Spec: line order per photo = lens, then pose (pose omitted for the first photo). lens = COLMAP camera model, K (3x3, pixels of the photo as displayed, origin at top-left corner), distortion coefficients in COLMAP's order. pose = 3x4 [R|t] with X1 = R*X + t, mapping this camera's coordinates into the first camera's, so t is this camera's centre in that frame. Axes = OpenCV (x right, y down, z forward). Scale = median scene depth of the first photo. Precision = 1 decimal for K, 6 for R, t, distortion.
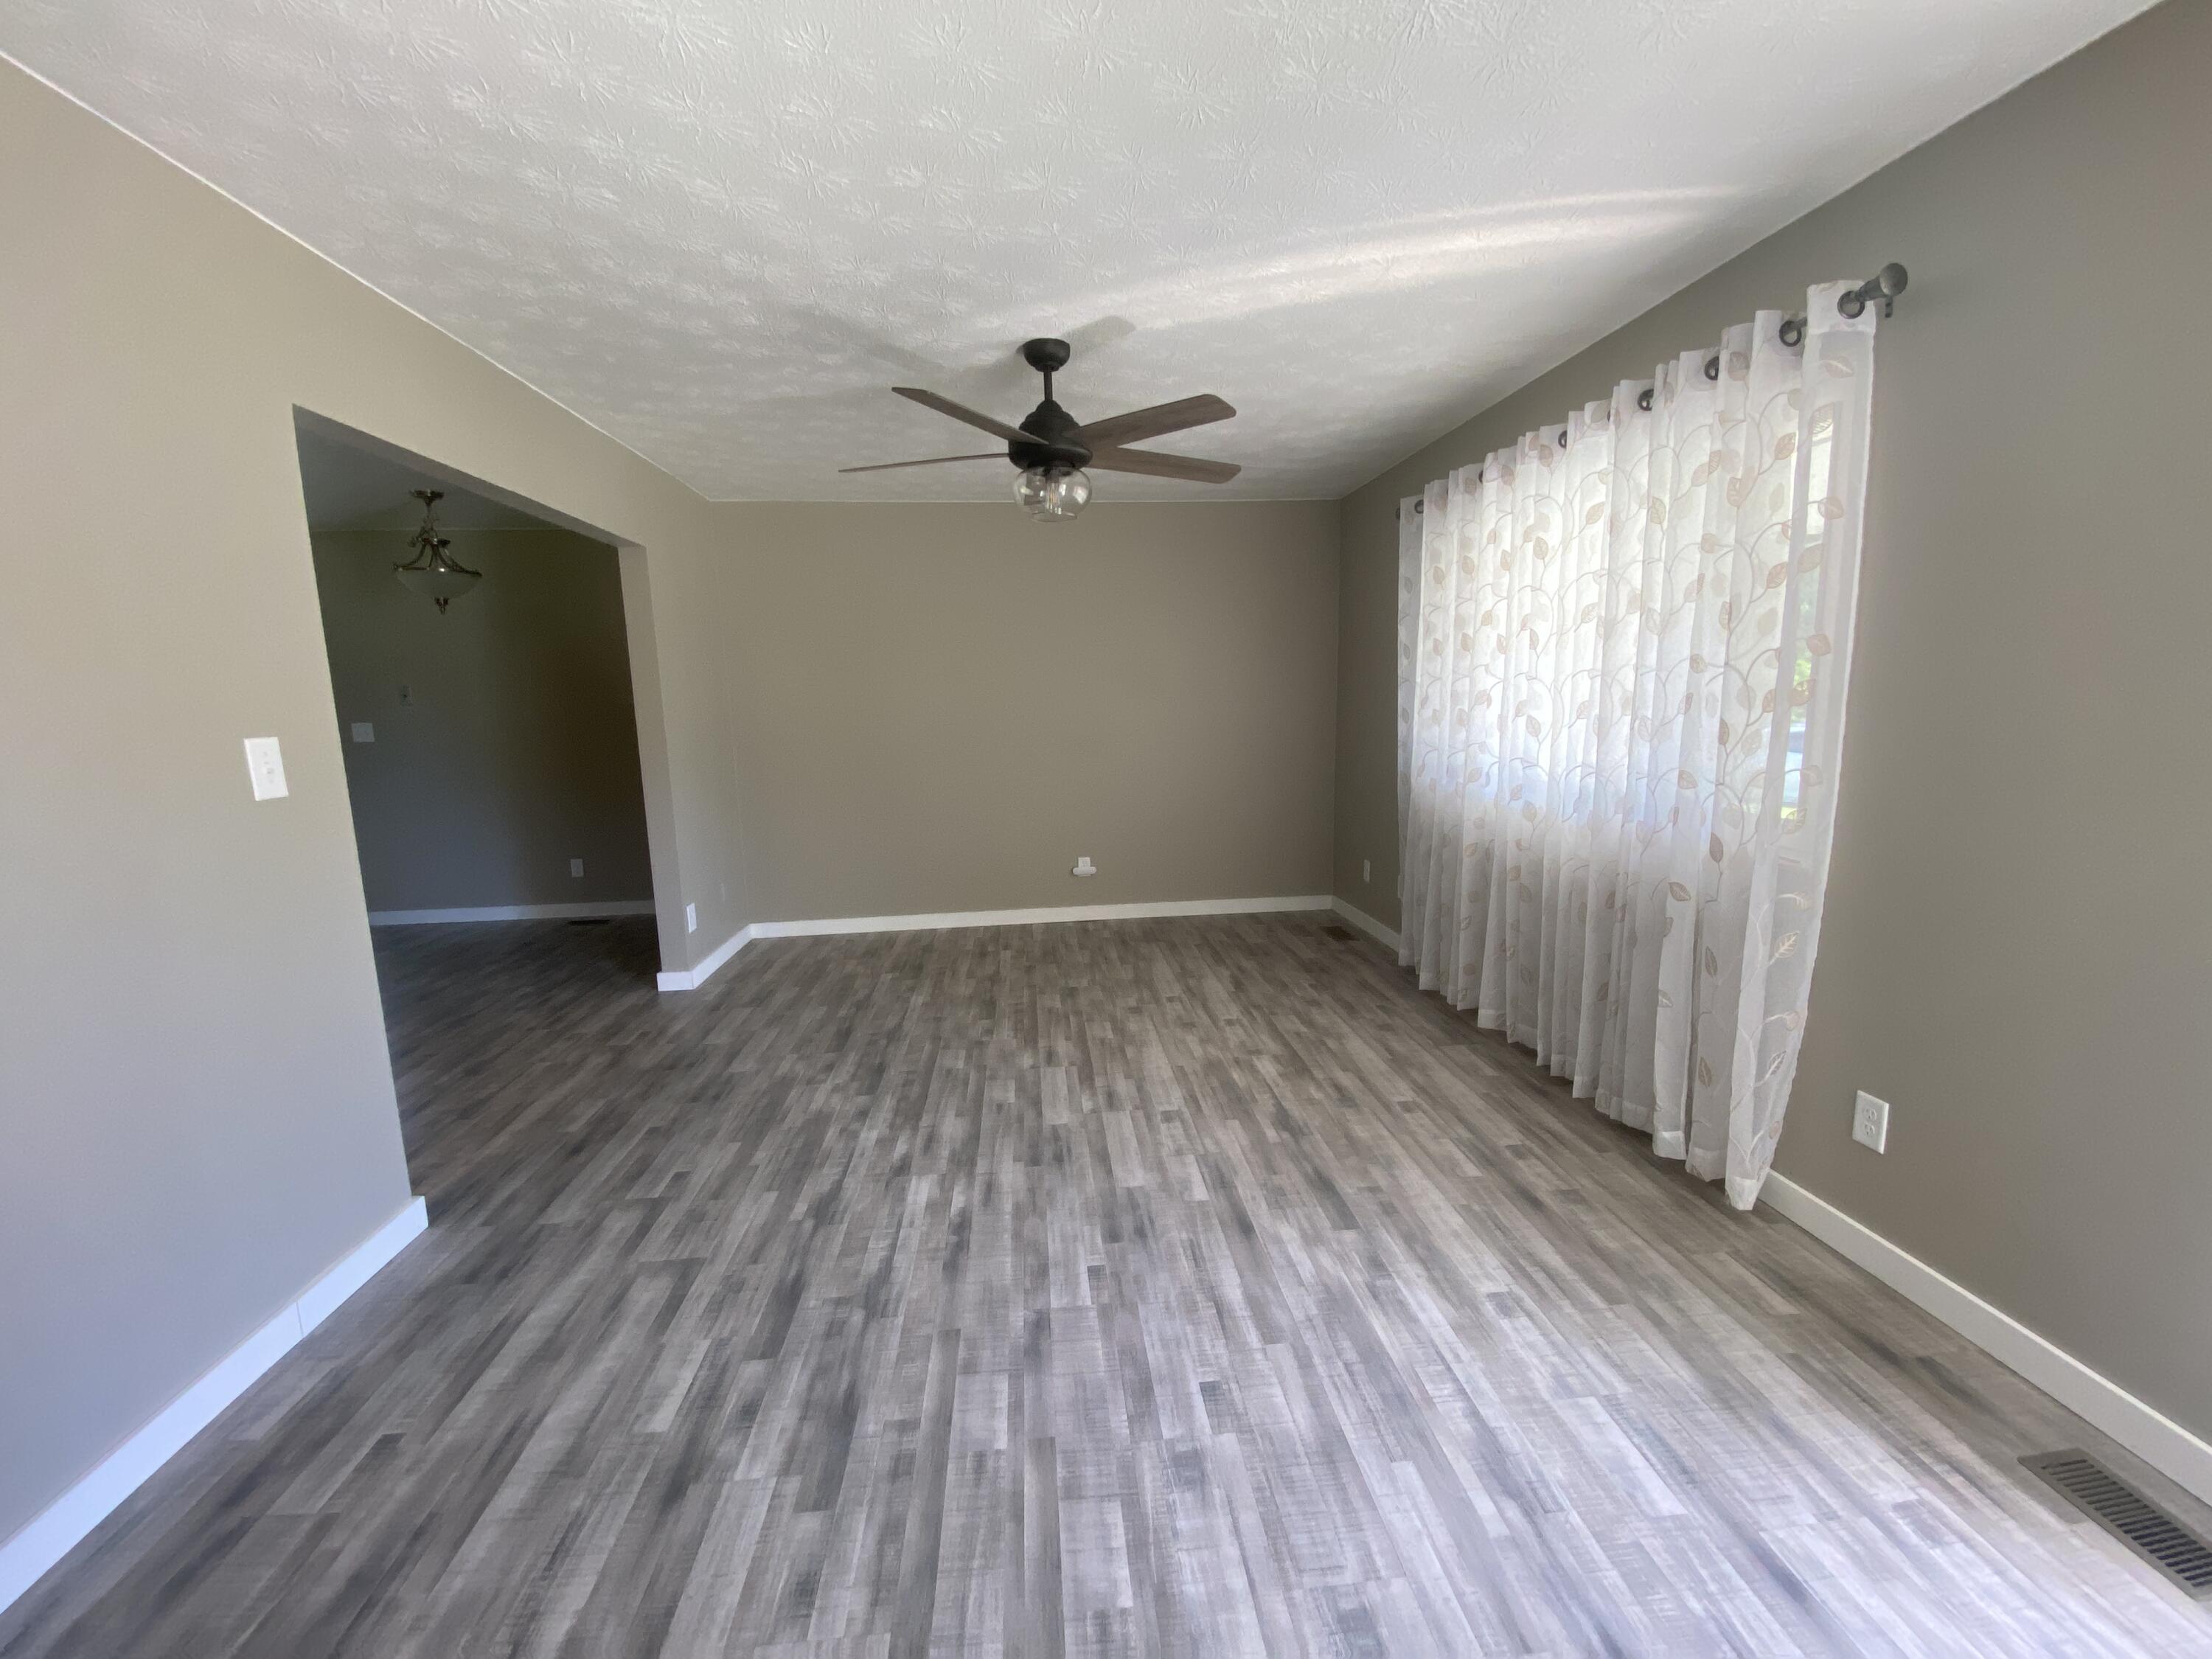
lens RADIAL K [[902.2, 0, 1106.0], [0, 902.2, 829.5], [0, 0, 1]] dist [0.018270, -0.019268]
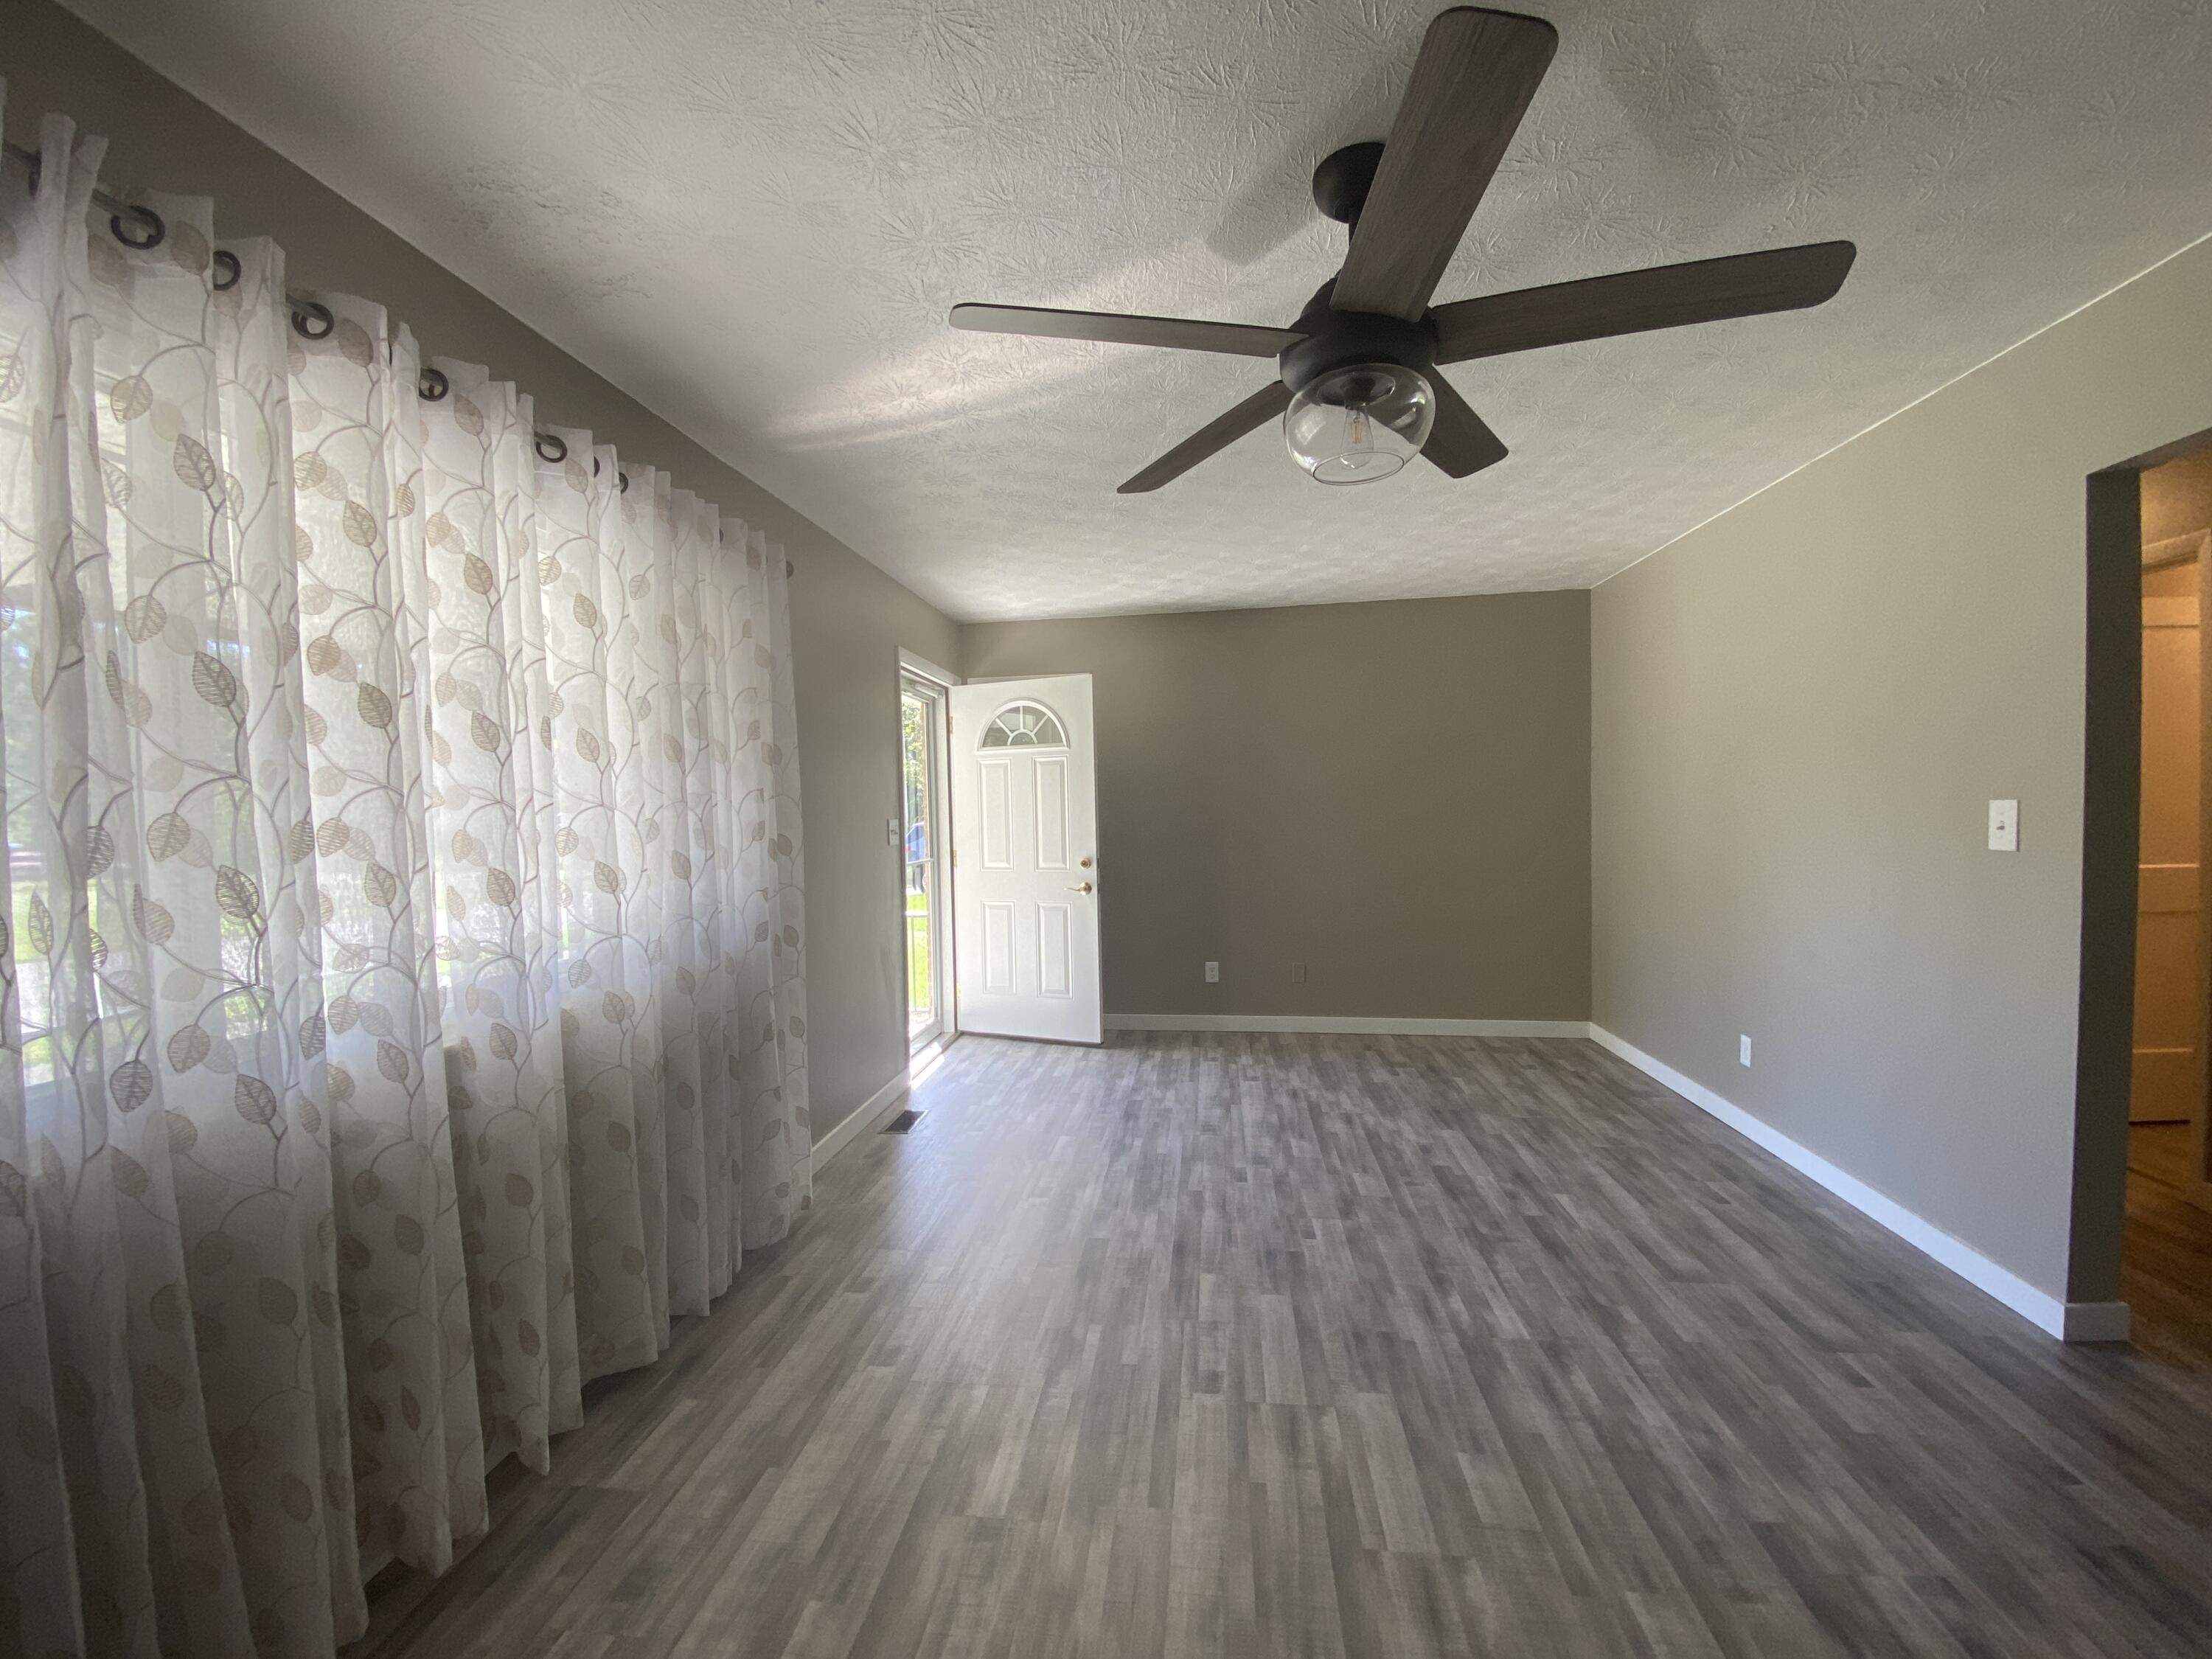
lens RADIAL K [[902.2, 0, 1106.0], [0, 902.2, 829.5], [0, 0, 1]] dist [0.018270, -0.019268]
pose [[-0.976491, 0.038212, 0.212142, -0.022117], [0.074049, 0.983735, 0.163650, -0.286848], [-0.202438, 0.175512, -0.963439, 1.987556]]
